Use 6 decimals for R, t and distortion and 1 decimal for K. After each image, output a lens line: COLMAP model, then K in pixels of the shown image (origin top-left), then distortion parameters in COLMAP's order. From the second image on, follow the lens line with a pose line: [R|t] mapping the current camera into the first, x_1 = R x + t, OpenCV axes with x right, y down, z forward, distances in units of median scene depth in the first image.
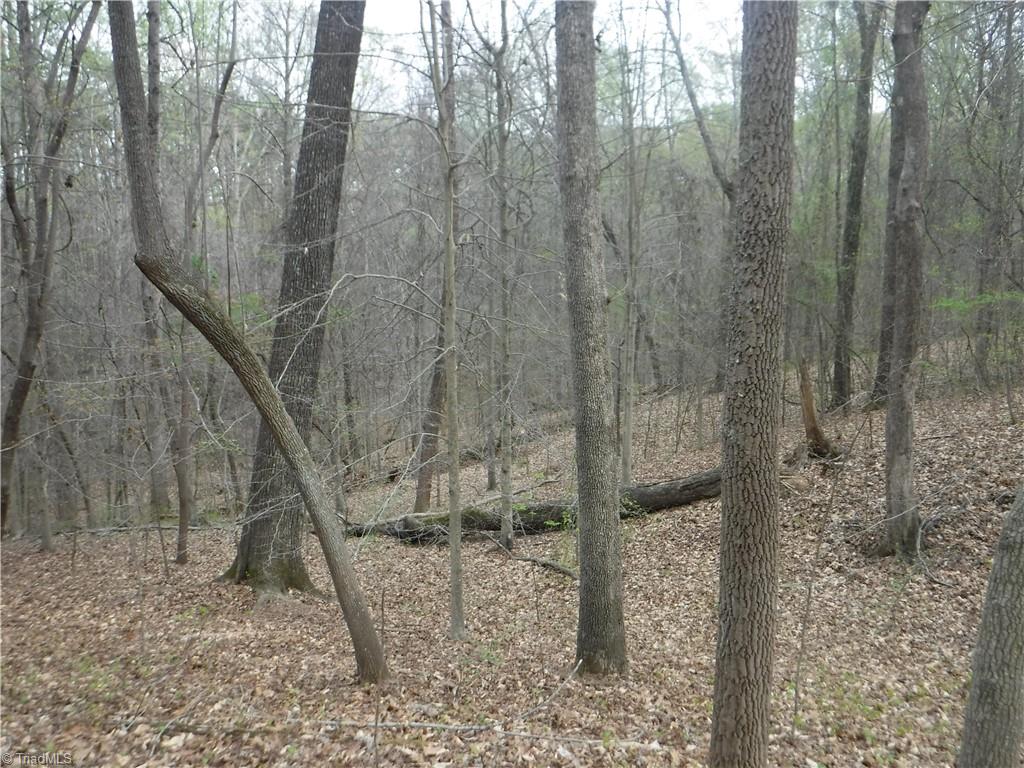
lens RADIAL K [[850.0, 0, 502.9], [0, 850.0, 364.7], [0, 0, 1]] dist [-0.079775, 0.004972]
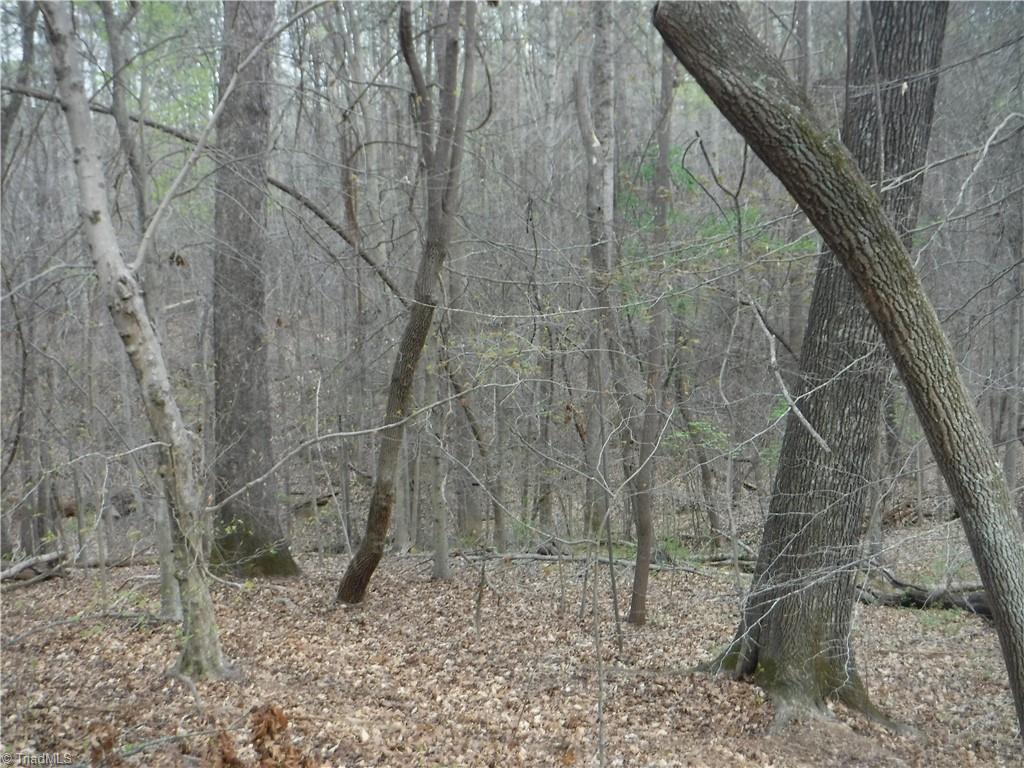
lens RADIAL K [[815.6, 0, 511.8], [0, 815.6, 383.4], [0, 0, 1]] dist [-0.000430, -0.002865]
pose [[0.916347, 0.038909, -0.398491, -0.246392], [-0.030269, 0.999151, 0.027952, 0.044950], [0.399240, -0.013552, 0.916746, 0.426174]]
